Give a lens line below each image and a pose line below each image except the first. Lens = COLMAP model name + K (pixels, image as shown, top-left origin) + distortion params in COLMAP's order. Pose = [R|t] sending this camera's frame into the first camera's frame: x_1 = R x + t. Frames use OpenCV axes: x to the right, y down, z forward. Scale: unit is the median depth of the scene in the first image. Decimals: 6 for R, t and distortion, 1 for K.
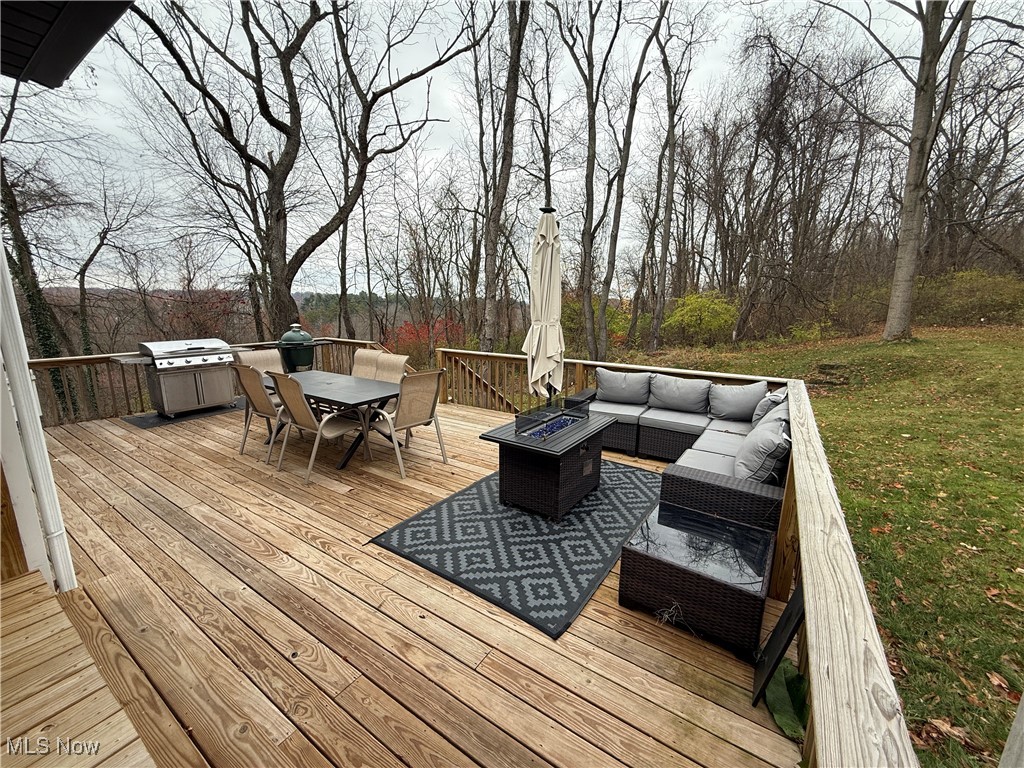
lens RADIAL K [[409.3, 0, 511.9], [0, 409.3, 386.2], [0, 0, 1]] dist [-0.003306, 0.000739]
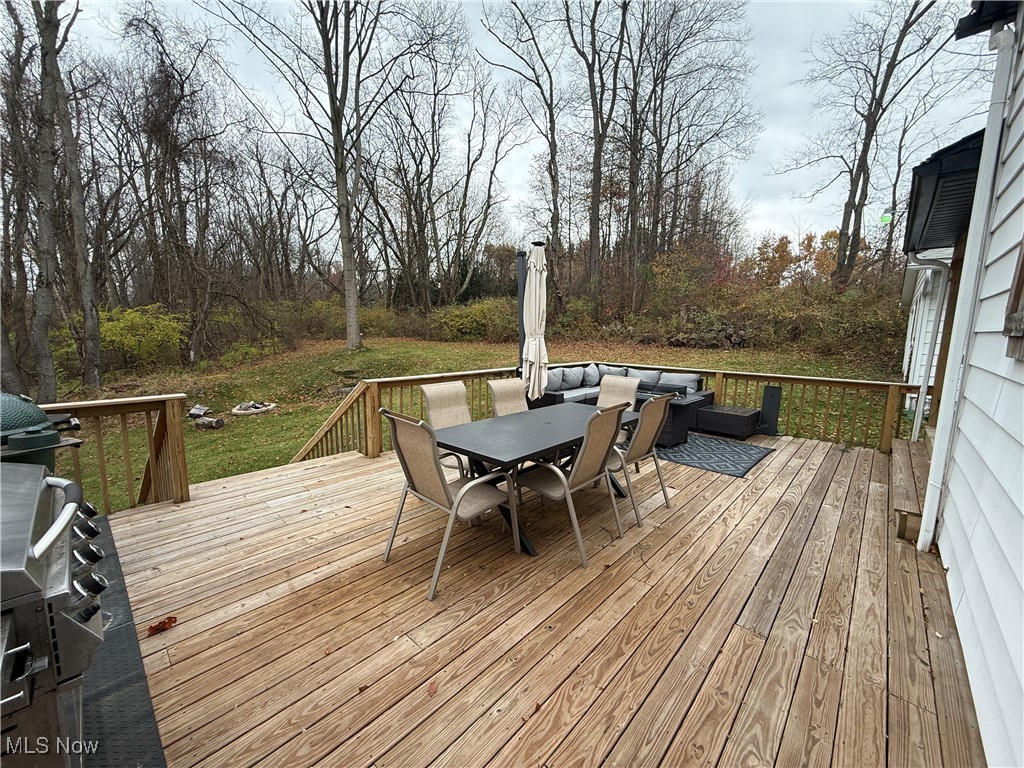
lens RADIAL K [[409.3, 0, 510.6], [0, 409.3, 386.8], [0, 0, 1]] dist [-0.003306, 0.000739]
pose [[0.165707, -0.141044, 0.976037, -1.651083], [0.182918, 0.976941, 0.110120, -0.229125], [-0.969063, 0.160287, 0.187685, 1.294962]]
